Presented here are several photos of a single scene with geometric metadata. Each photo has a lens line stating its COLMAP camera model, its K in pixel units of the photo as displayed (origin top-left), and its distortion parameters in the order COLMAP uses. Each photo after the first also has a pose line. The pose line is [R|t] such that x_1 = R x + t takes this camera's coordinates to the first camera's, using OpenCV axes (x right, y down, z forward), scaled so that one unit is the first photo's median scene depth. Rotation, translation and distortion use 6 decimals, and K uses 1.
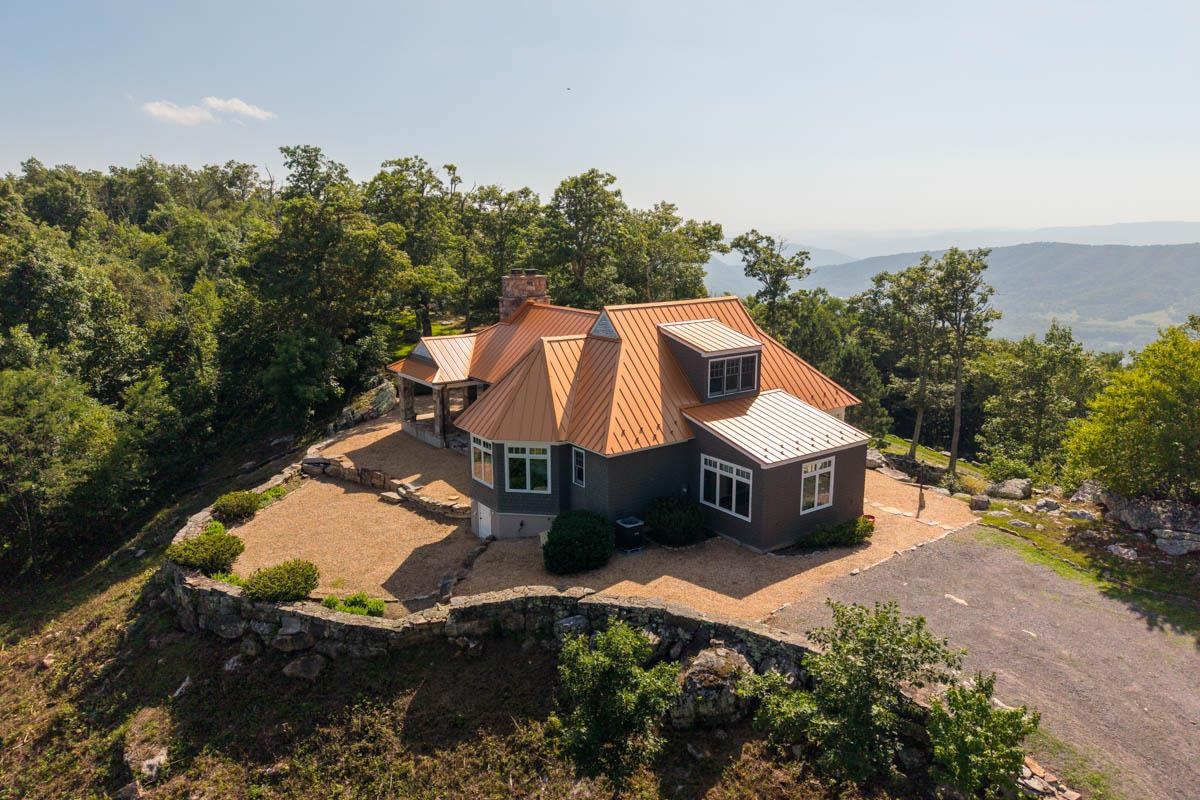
lens RADIAL K [[810.8, 0, 601.8], [0, 810.8, 406.7], [0, 0, 1]] dist [-0.004518, -0.007663]
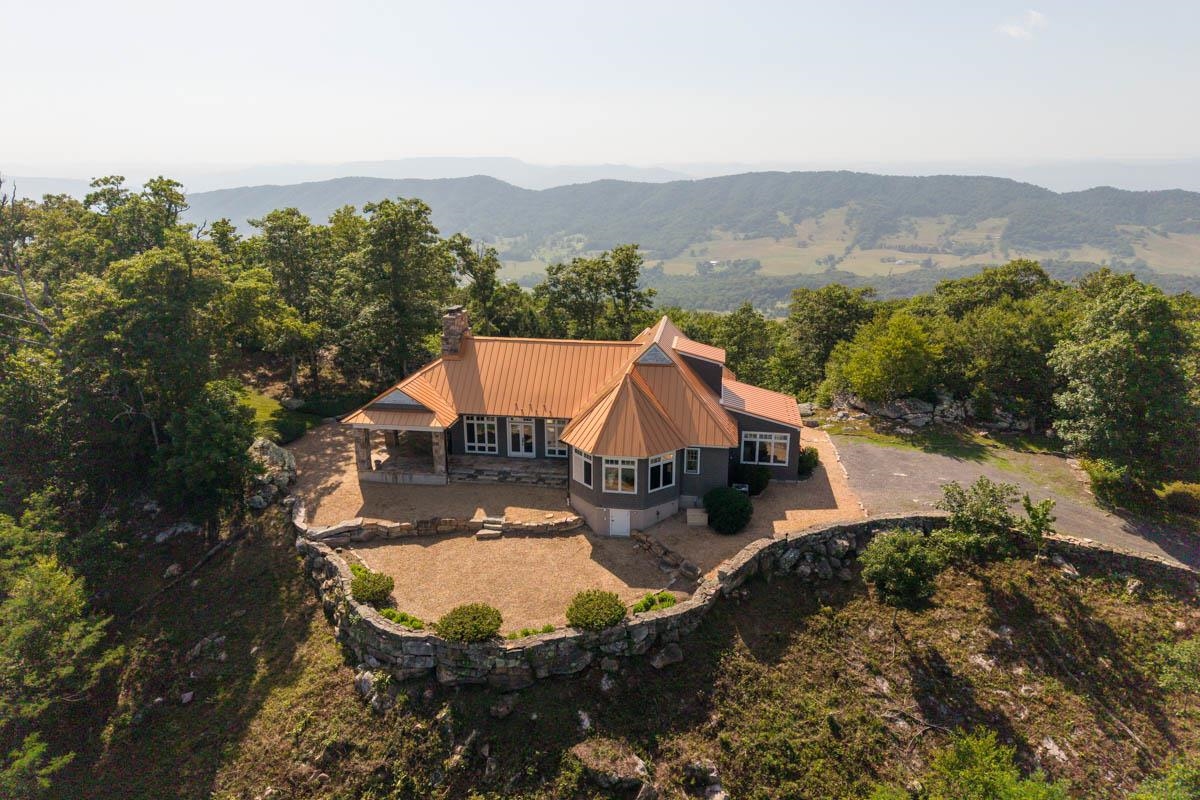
lens RADIAL K [[810.8, 0, 599.9], [0, 810.8, 407.7], [0, 0, 1]] dist [-0.004518, -0.007663]
pose [[0.708369, -0.208477, 0.674351, -1.122071], [0.156643, 0.977994, 0.137804, -0.244687], [-0.688241, 0.008016, 0.725438, 0.102274]]
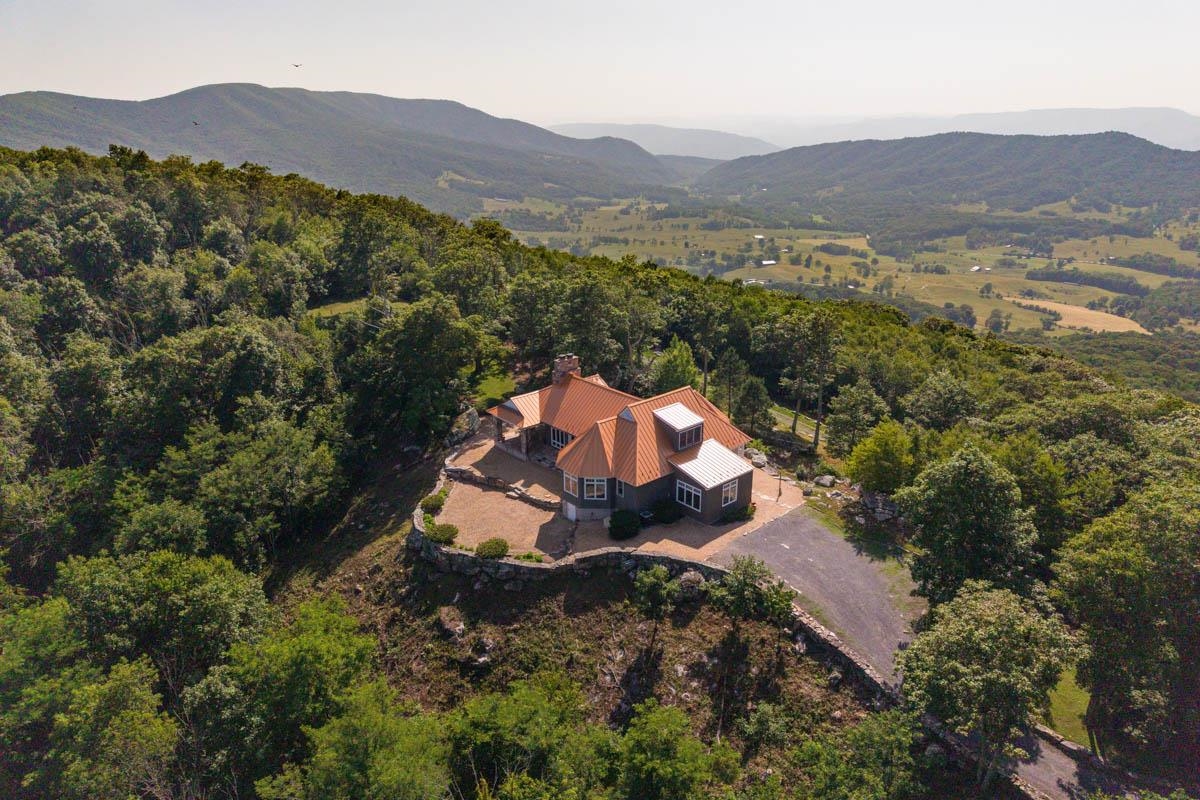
lens RADIAL K [[810.8, 0, 597.7], [0, 810.8, 394.8], [0, 0, 1]] dist [-0.004518, -0.007663]
pose [[0.996087, -0.030948, 0.082787, -0.271936], [0.021029, 0.992778, 0.118107, -0.446258], [-0.085844, -0.115904, 0.989544, -1.141355]]
